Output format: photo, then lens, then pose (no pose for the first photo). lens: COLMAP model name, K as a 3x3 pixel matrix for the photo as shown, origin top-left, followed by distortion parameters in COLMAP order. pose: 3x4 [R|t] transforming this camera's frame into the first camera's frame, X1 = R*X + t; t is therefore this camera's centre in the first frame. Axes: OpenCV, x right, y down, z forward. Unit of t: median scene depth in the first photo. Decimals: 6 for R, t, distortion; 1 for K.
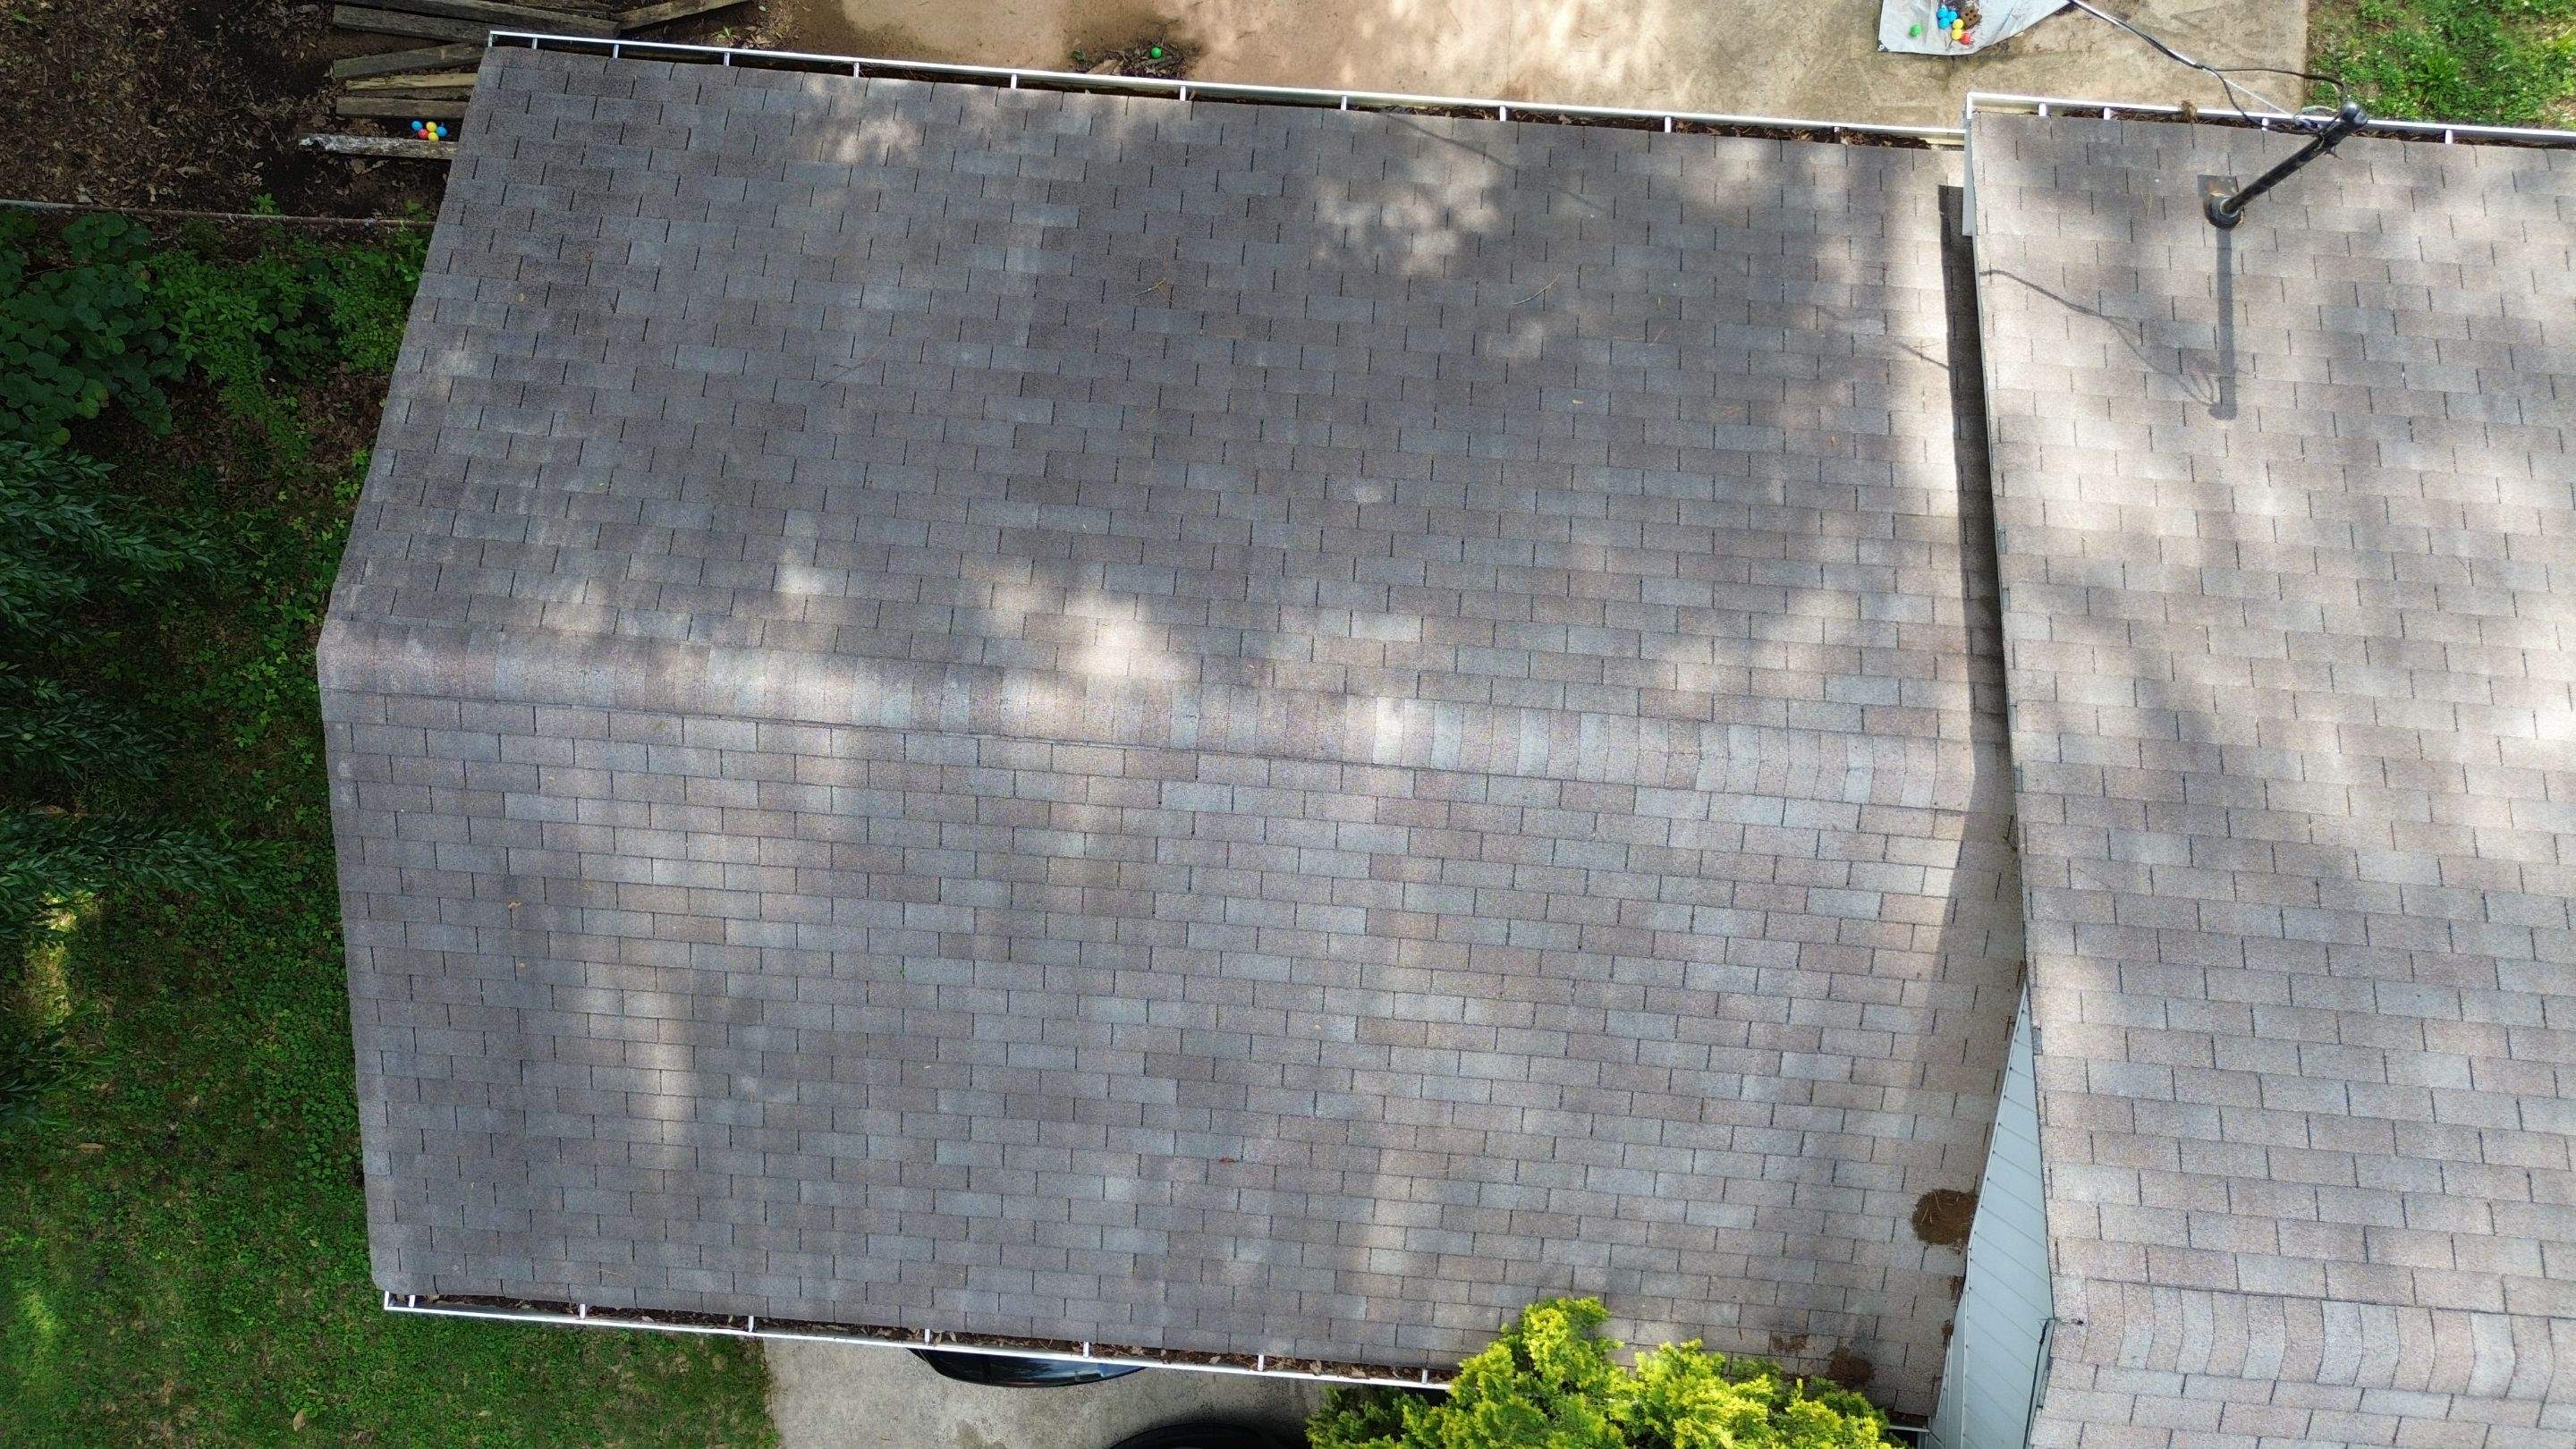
lens RADIAL K [[1862.6, 0, 1288.0], [0, 1862.6, 724.5], [0, 0, 1]] dist [0.063836, -0.057371]
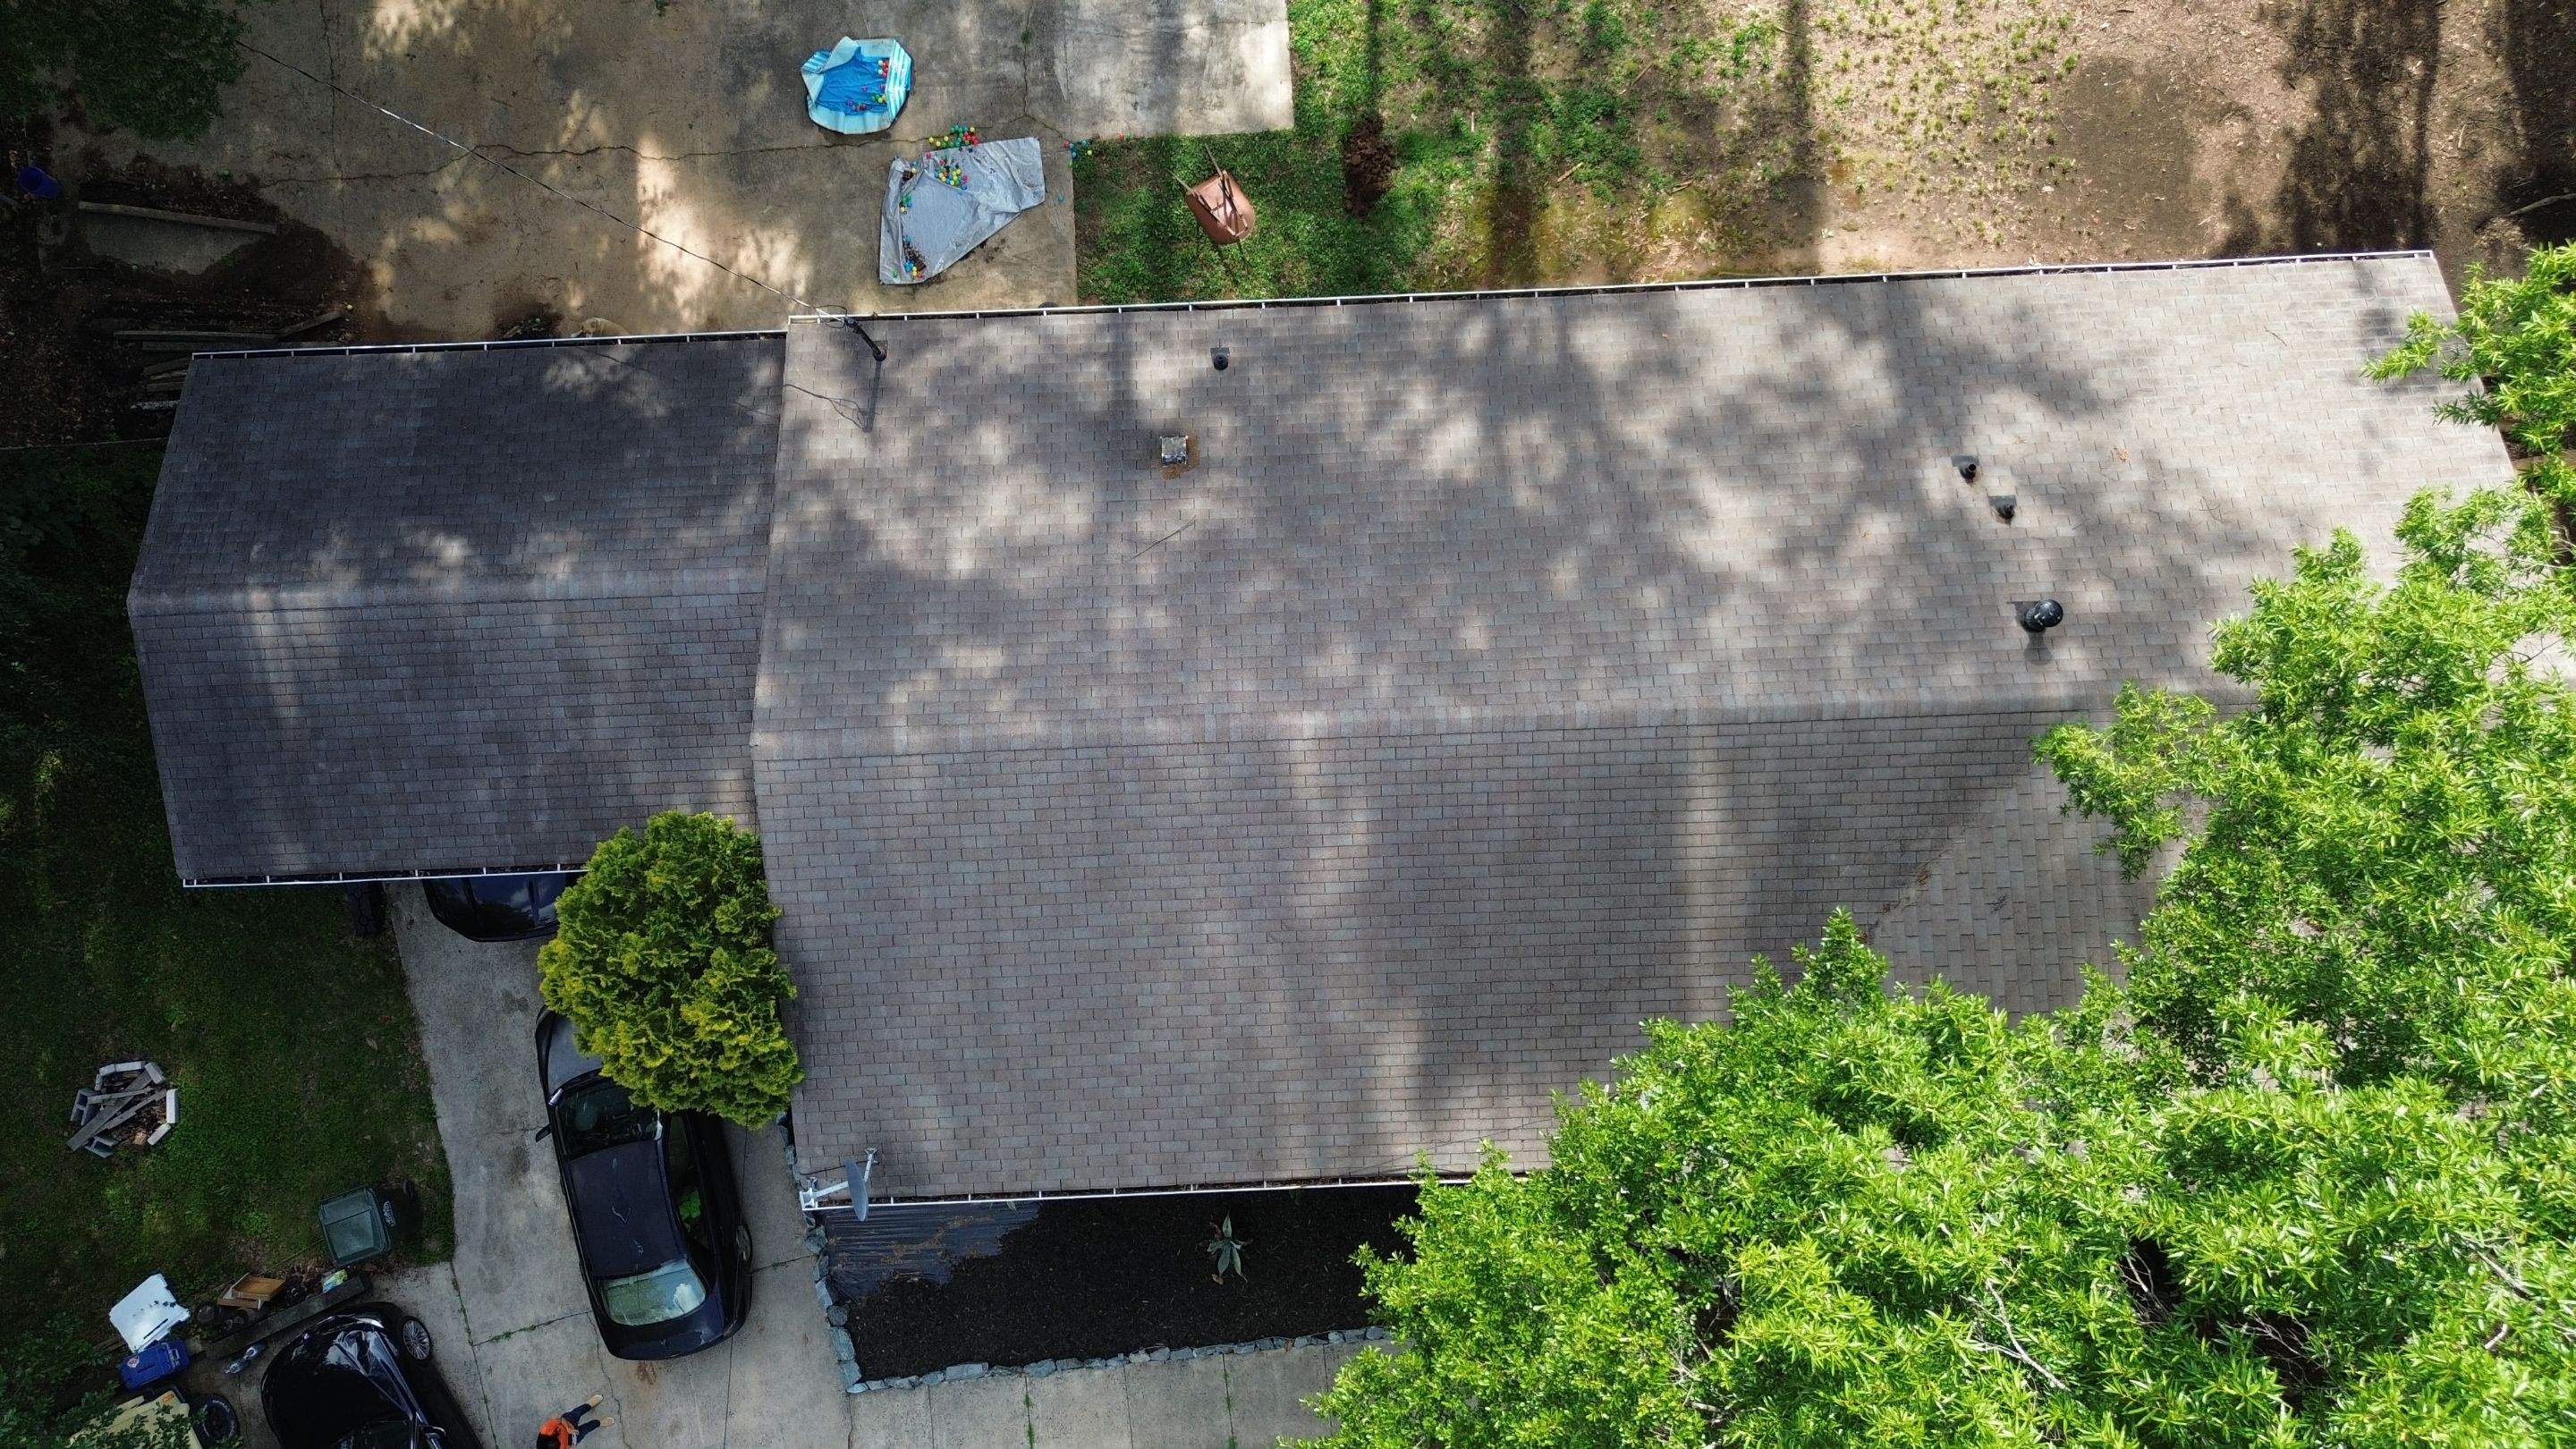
lens RADIAL K [[1862.6, 0, 1288.0], [0, 1862.6, 724.5], [0, 0, 1]] dist [0.063836, -0.057371]
pose [[0.993655, -0.112173, 0.008195, 0.954368], [0.112472, 0.990964, -0.073075, 0.463420], [0.000076, 0.073533, 0.997293, -1.460797]]
